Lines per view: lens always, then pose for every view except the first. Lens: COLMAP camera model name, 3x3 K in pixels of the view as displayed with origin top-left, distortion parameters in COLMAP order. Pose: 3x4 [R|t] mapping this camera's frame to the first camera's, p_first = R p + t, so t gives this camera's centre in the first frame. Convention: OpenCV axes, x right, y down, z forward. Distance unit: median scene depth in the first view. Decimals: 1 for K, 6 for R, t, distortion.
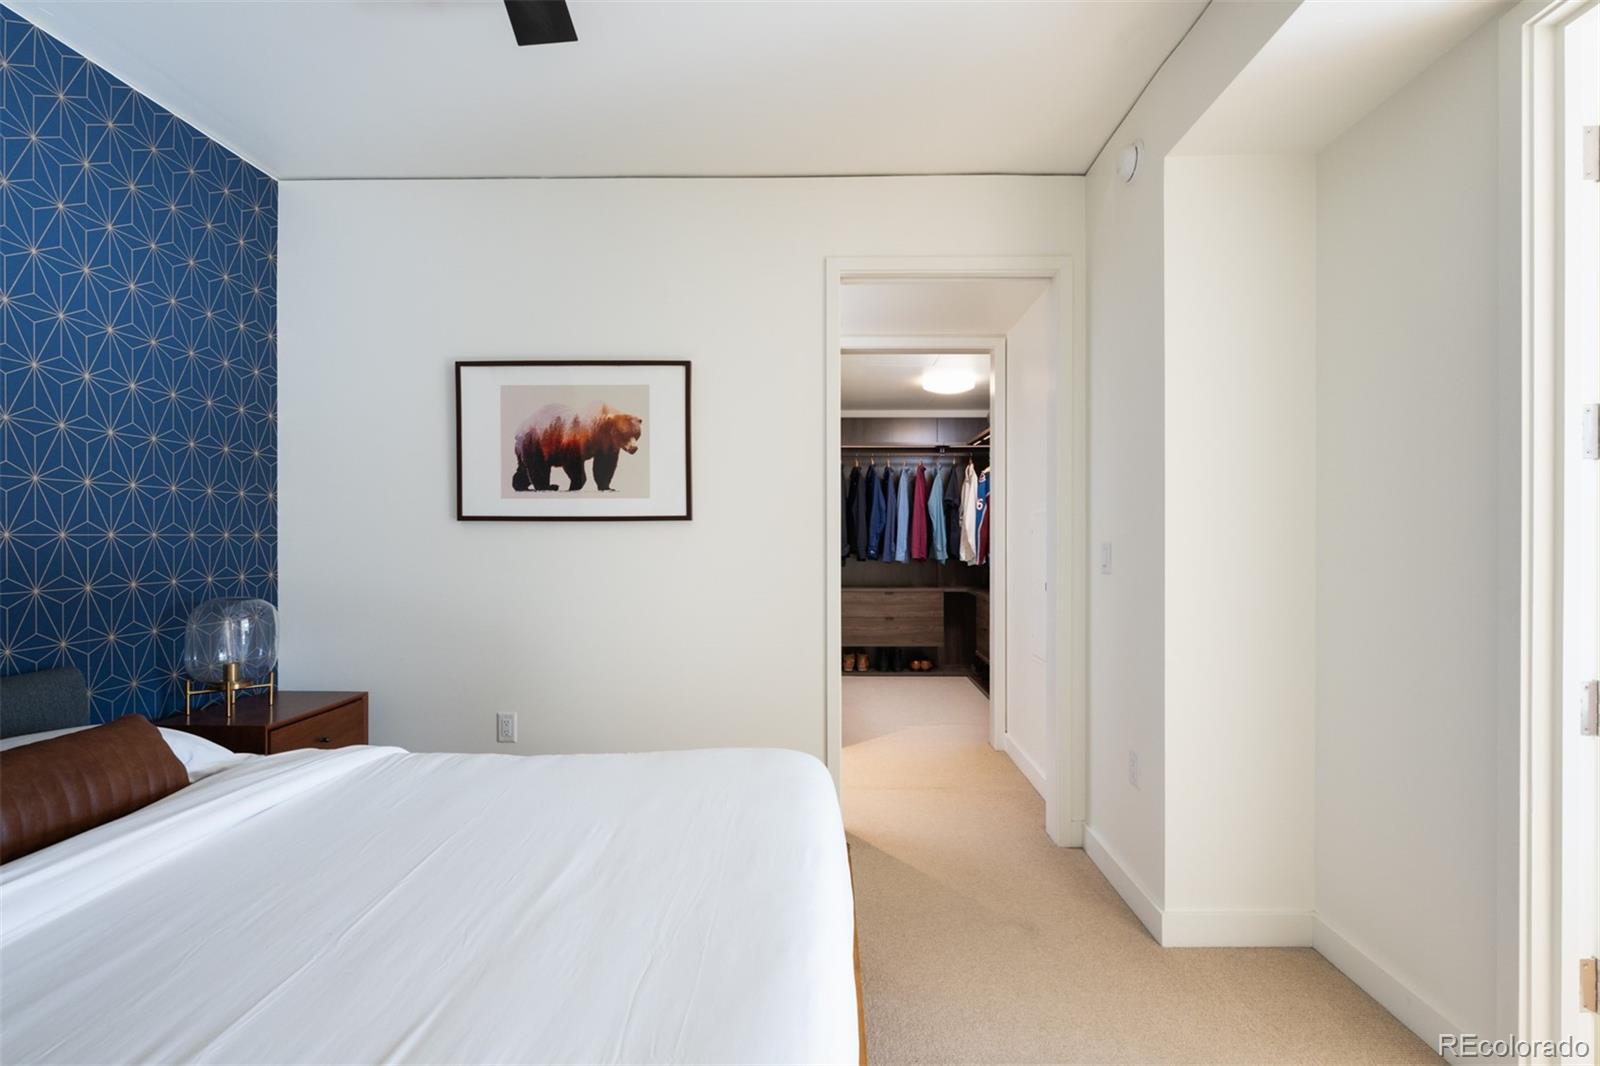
lens RADIAL K [[657.7, 0, 803.1], [0, 657.7, 525.9], [0, 0, 1]] dist [-0.000939, -0.000025]
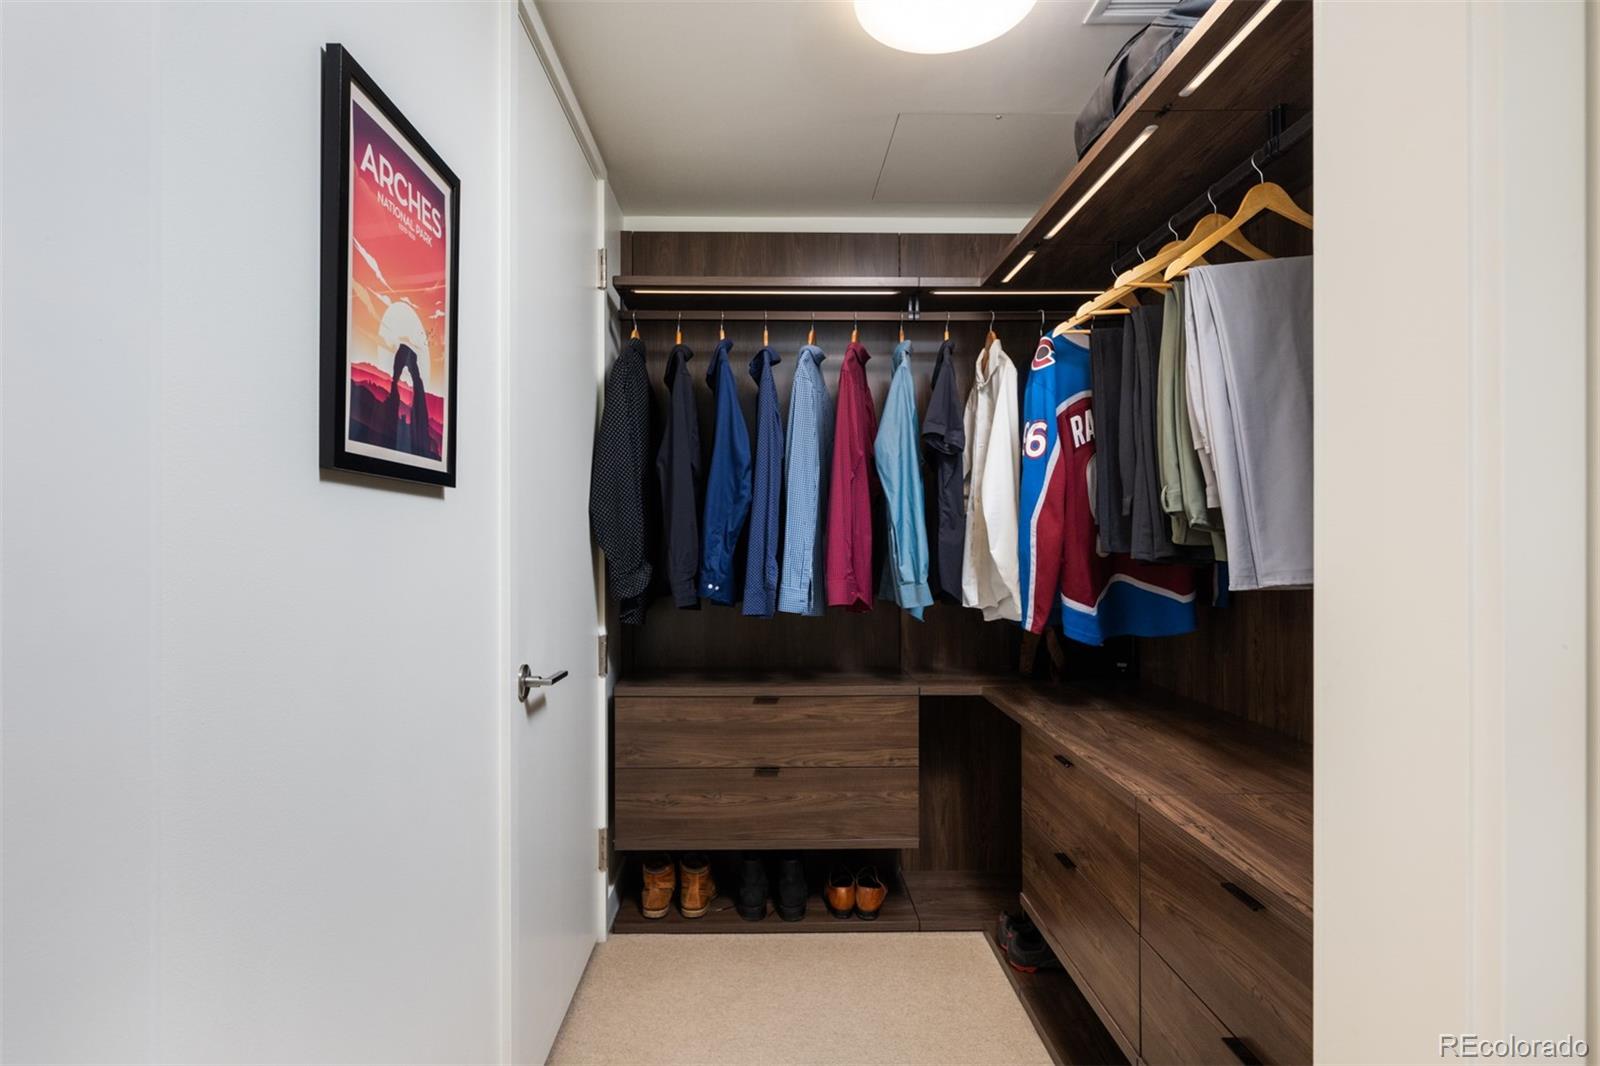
lens RADIAL K [[751.6, 0, 792.9], [0, 751.6, 535.0], [0, 0, 1]] dist [0.001783, -0.000049]
pose [[0.998093, -0.001324, 0.061721, 0.120312], [0.000771, 0.999959, 0.008976, 0.009189], [-0.061731, -0.008911, 0.998053, 0.596760]]
